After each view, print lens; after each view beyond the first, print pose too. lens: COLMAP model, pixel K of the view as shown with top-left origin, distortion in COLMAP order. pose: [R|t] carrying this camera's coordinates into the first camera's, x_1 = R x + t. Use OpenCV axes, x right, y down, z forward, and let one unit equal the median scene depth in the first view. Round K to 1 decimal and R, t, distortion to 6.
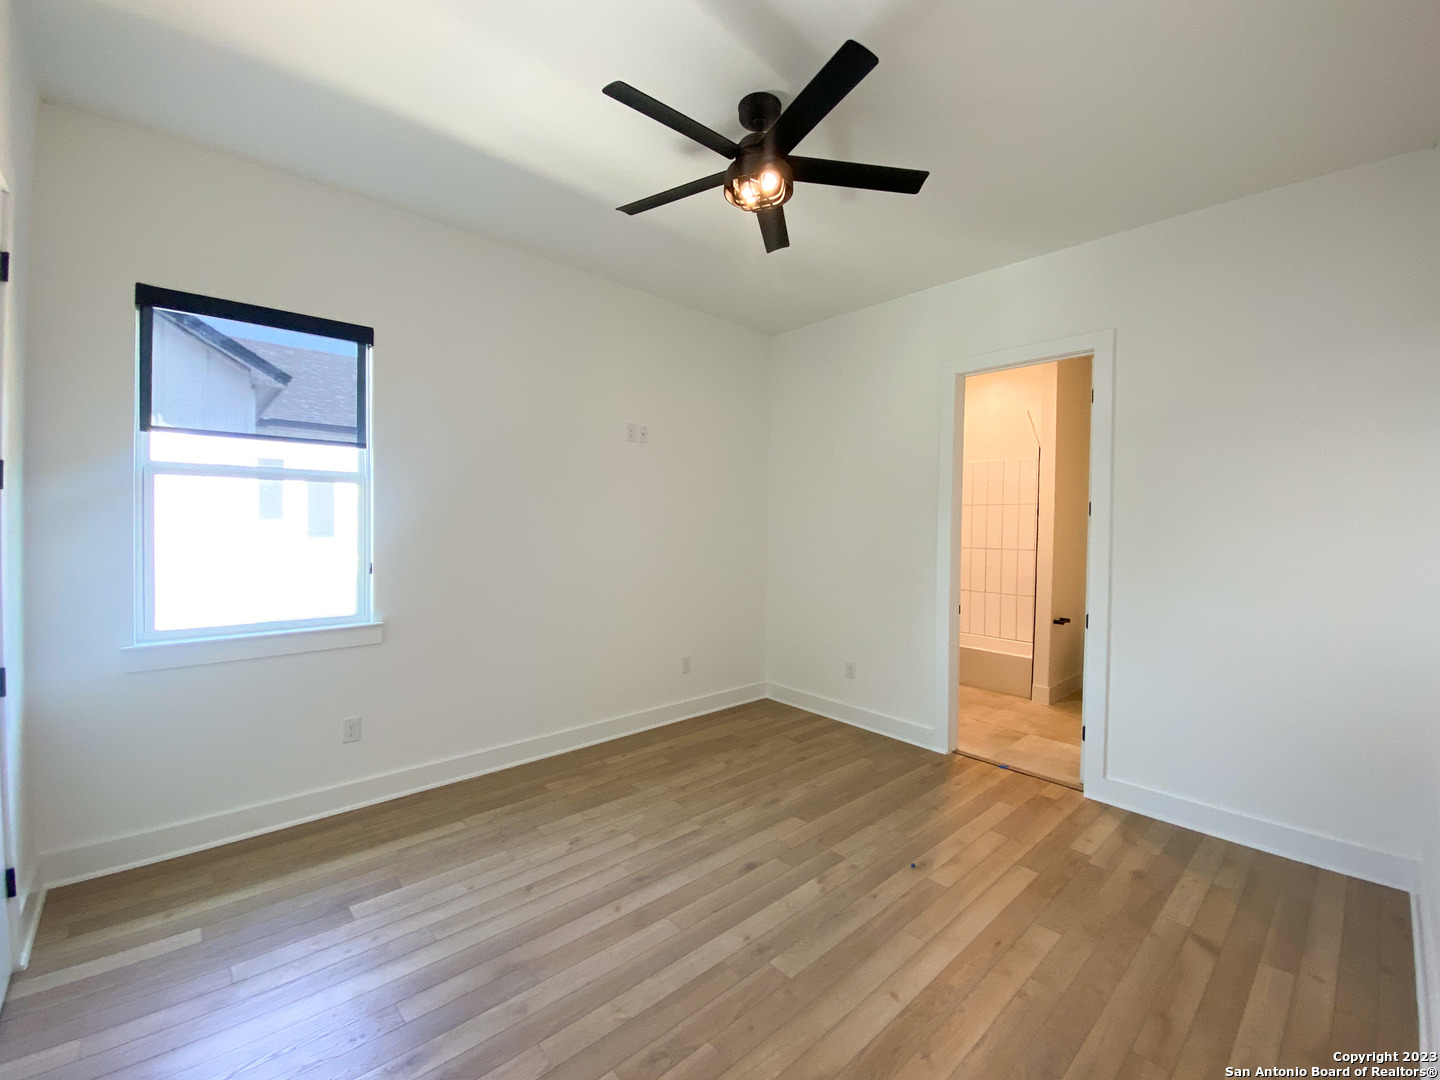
lens RADIAL K [[581.9, 0, 718.0], [0, 581.9, 533.5], [0, 0, 1]] dist [0.033334, -0.026261]
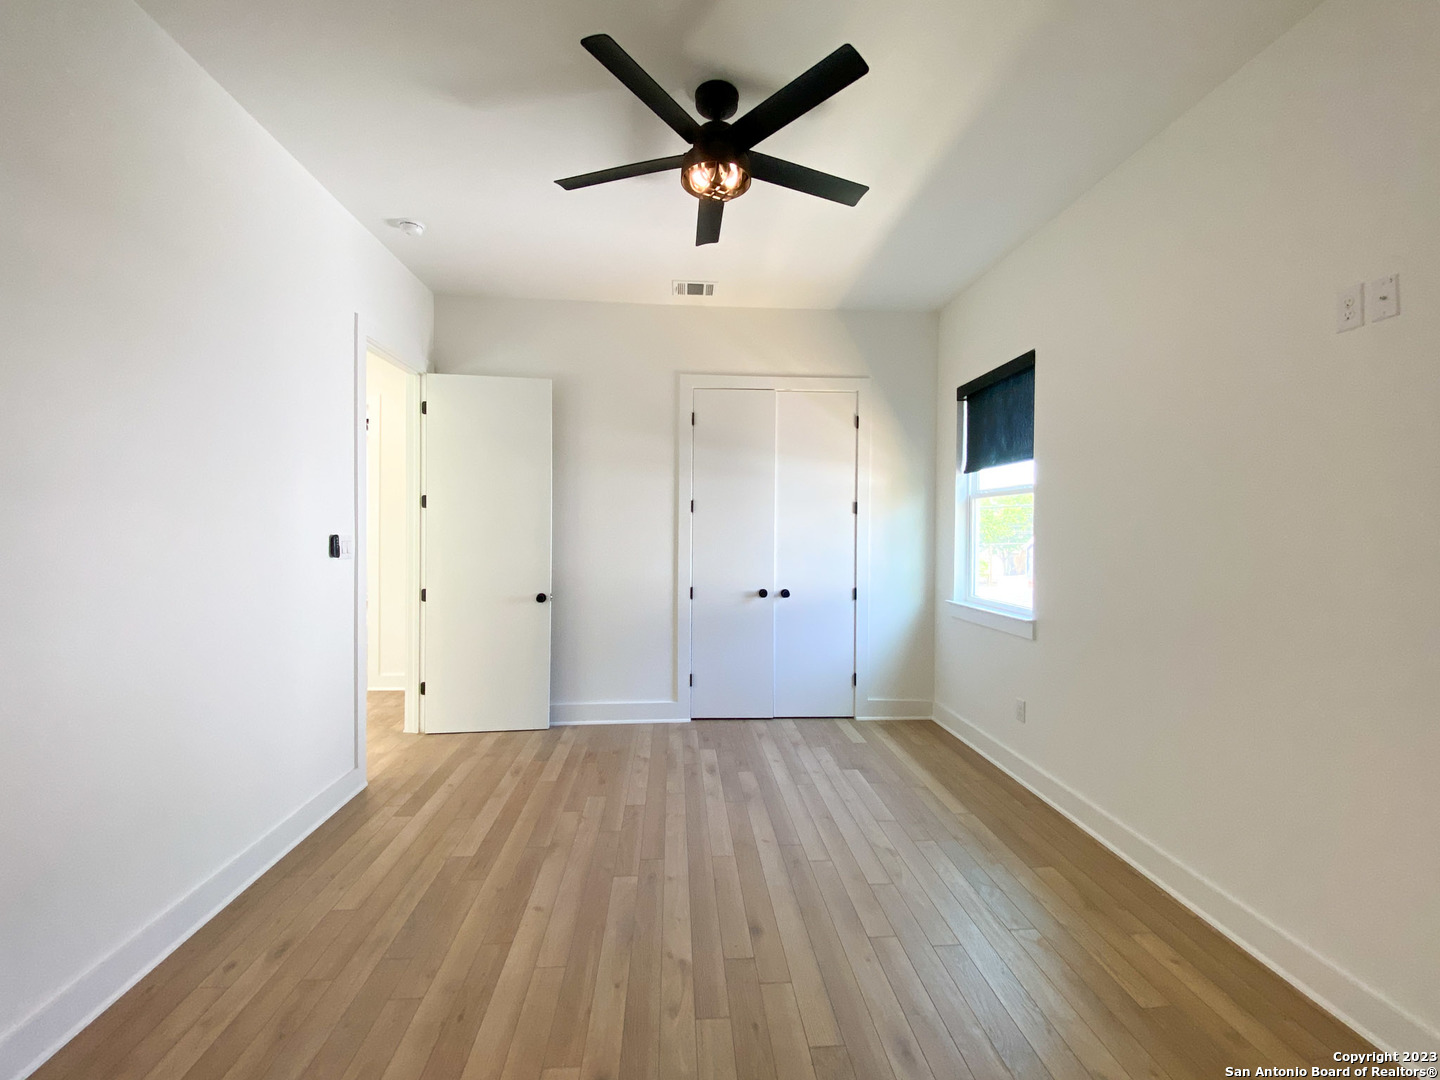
lens RADIAL K [[581.9, 0, 718.0], [0, 581.9, 533.5], [0, 0, 1]] dist [0.033334, -0.026261]
pose [[-0.598910, -0.011410, -0.800735, 0.807085], [-0.031980, 0.999442, 0.009678, 0.004023], [0.800178, 0.031404, -0.598940, 1.532401]]
